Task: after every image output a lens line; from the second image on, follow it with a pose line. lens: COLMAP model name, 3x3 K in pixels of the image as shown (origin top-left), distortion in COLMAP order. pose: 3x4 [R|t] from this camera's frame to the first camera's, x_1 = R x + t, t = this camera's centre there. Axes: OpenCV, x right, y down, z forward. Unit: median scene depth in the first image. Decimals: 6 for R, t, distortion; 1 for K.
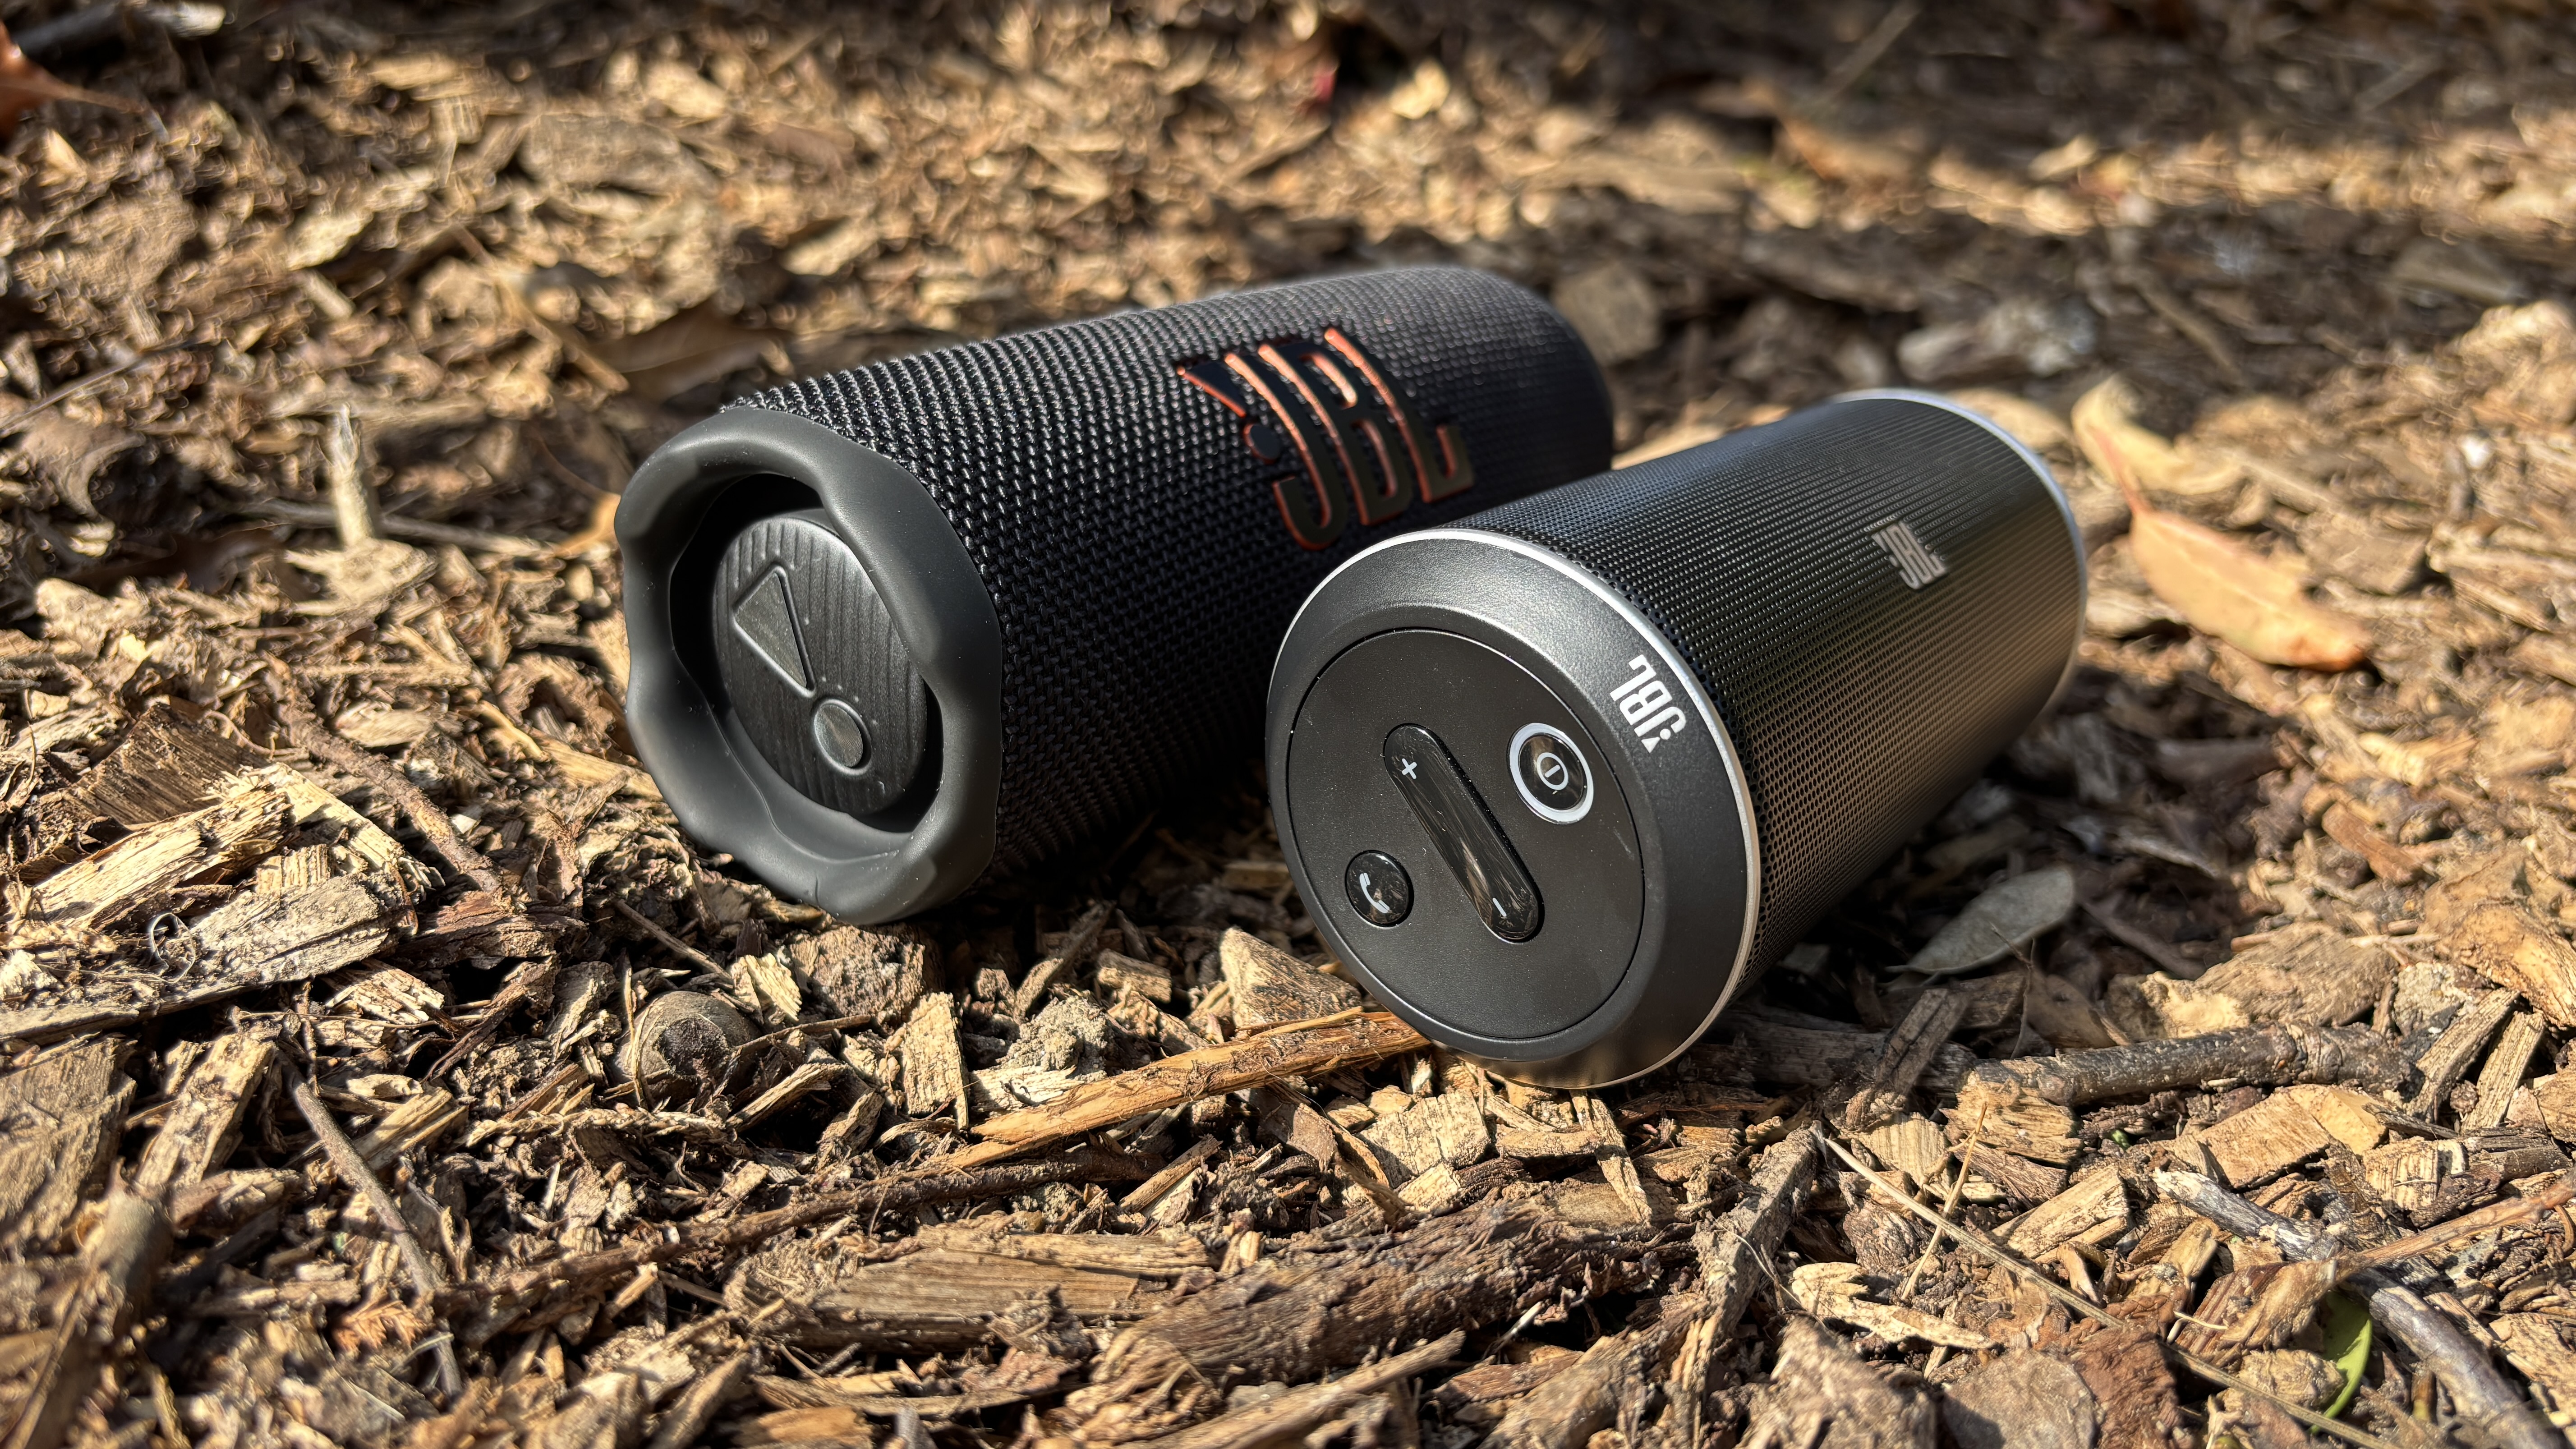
lens RADIAL K [[2038.6, 0, 1288.0], [0, 2038.6, 724.5], [0, 0, 1]] dist [-0.007711, -0.004055]
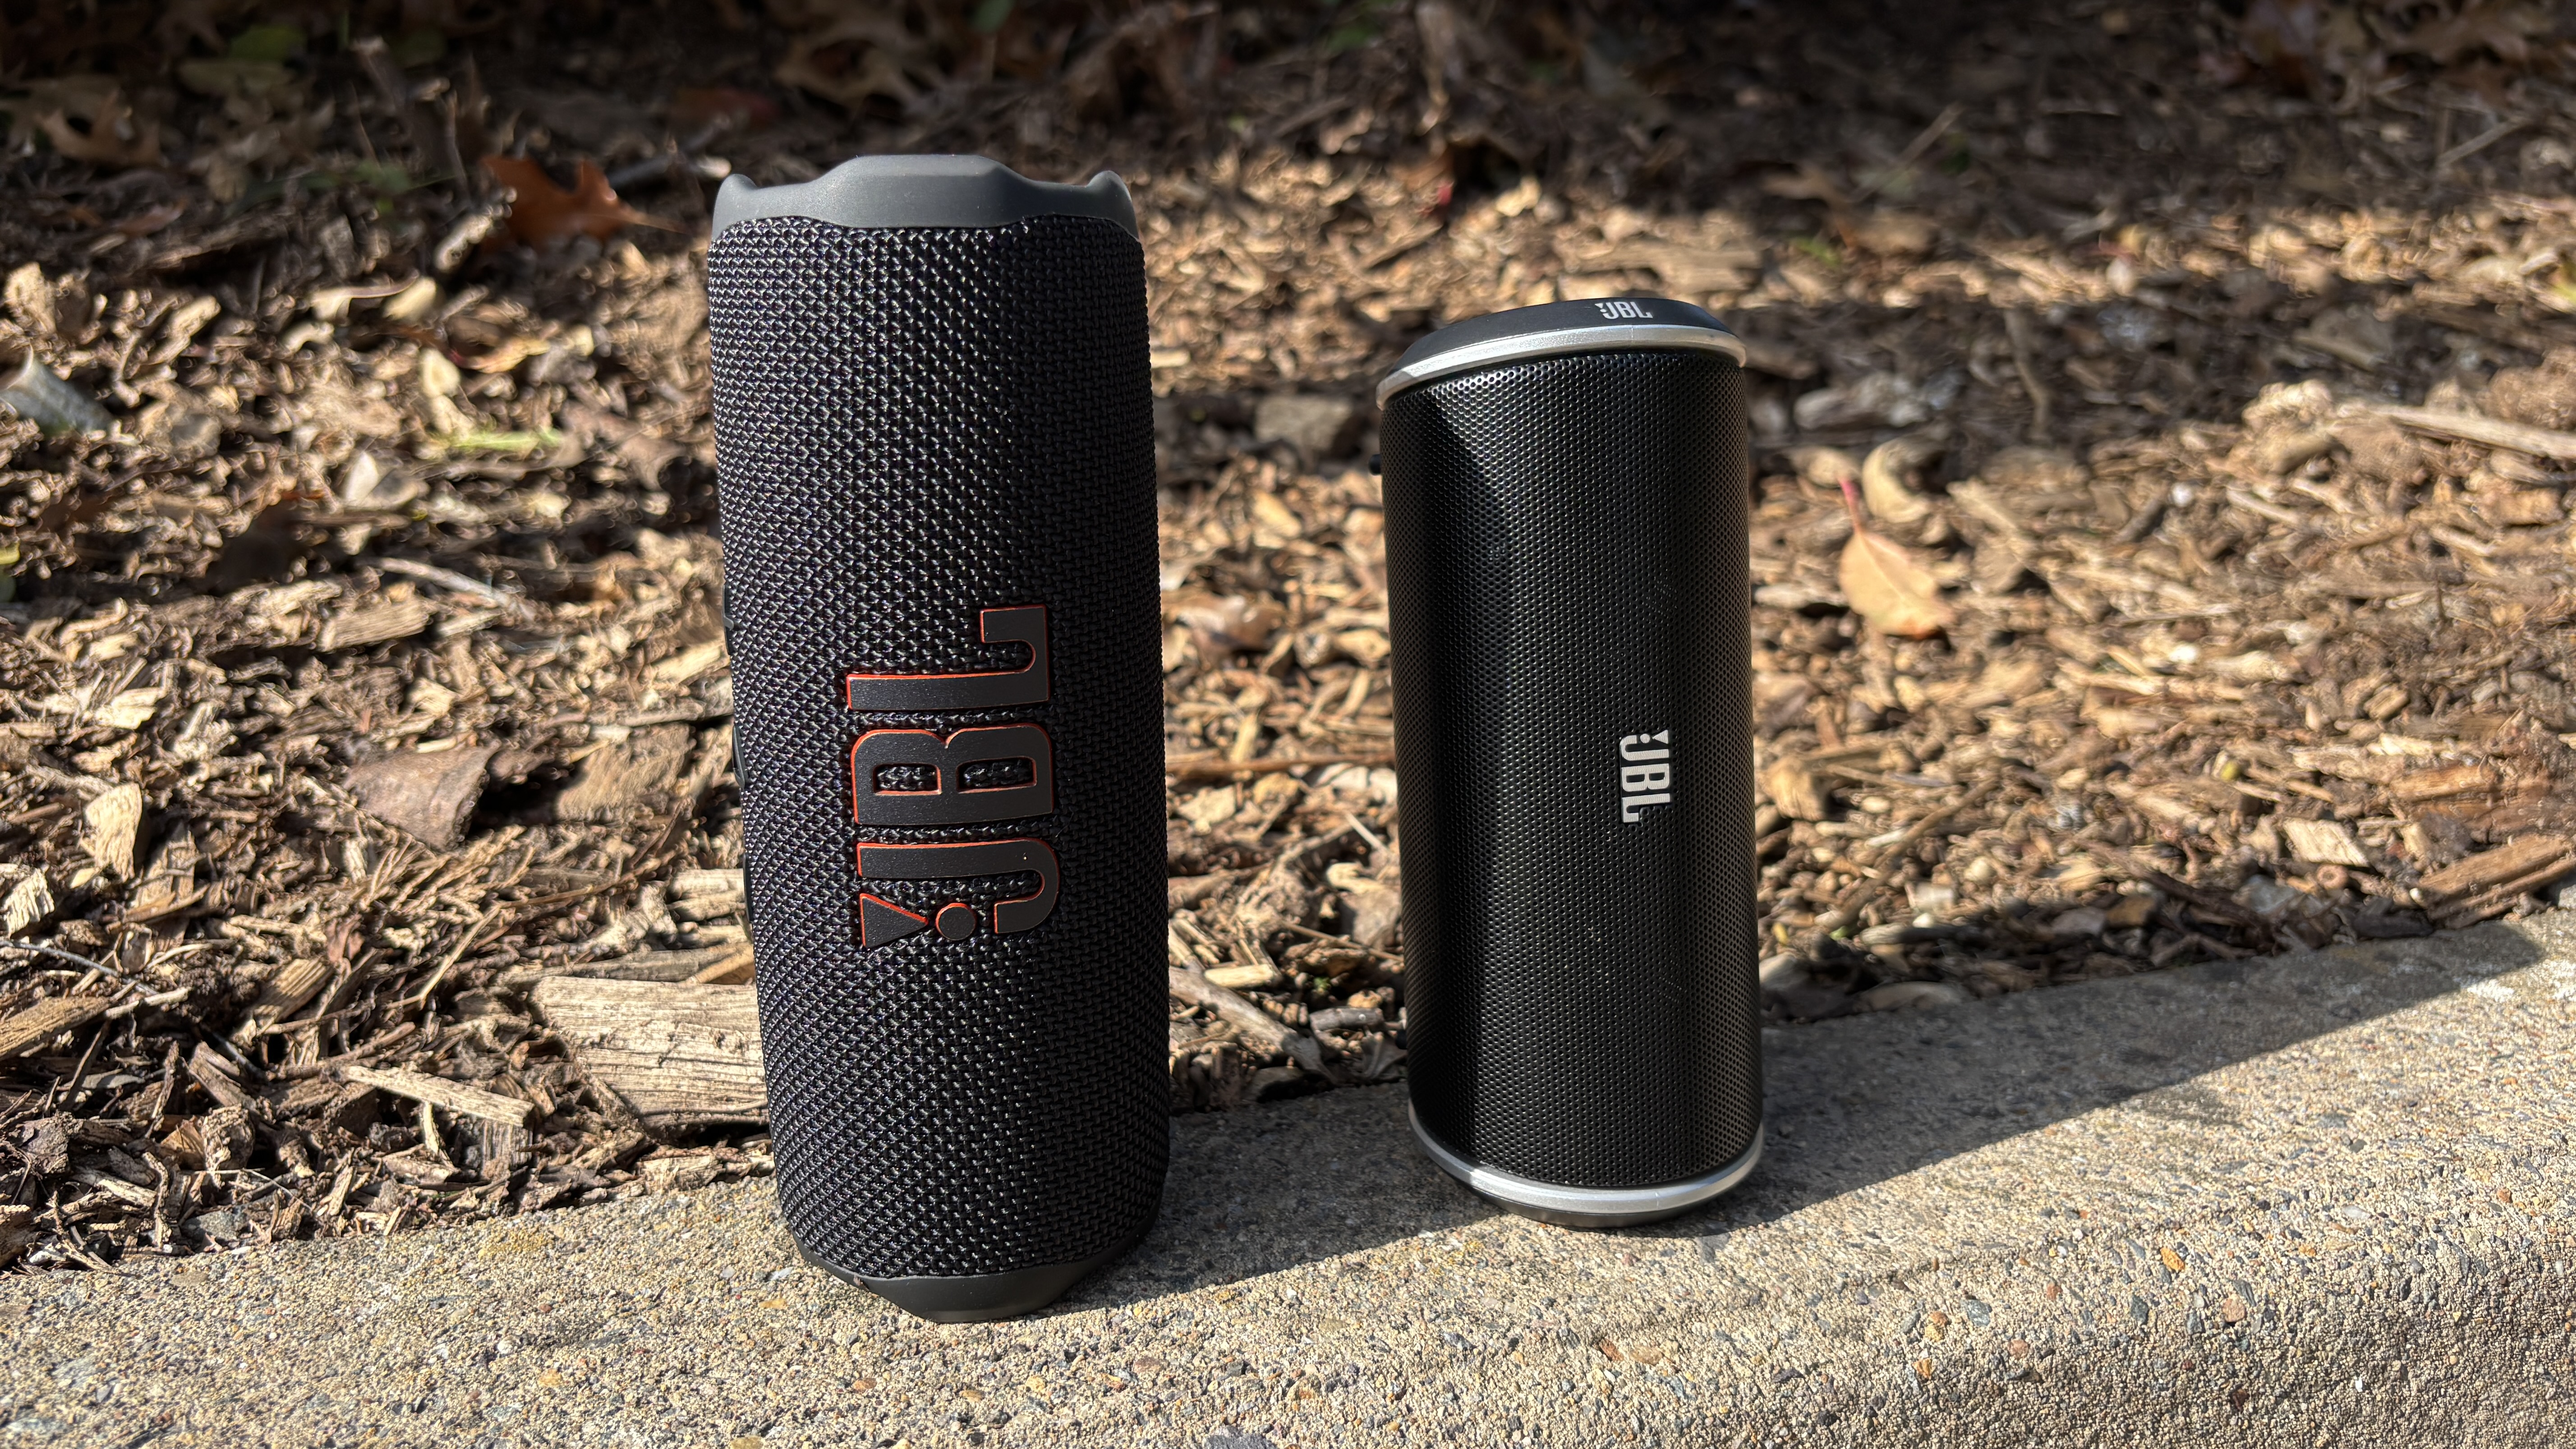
lens RADIAL K [[2038.6, 0, 1288.0], [0, 2038.6, 724.5], [0, 0, 1]] dist [-0.007711, -0.004055]
pose [[0.980079, 0.058240, -0.189876, 0.238785], [-0.051545, 0.997869, 0.040016, 0.004202], [0.191802, -0.029432, 0.980992, -0.503734]]
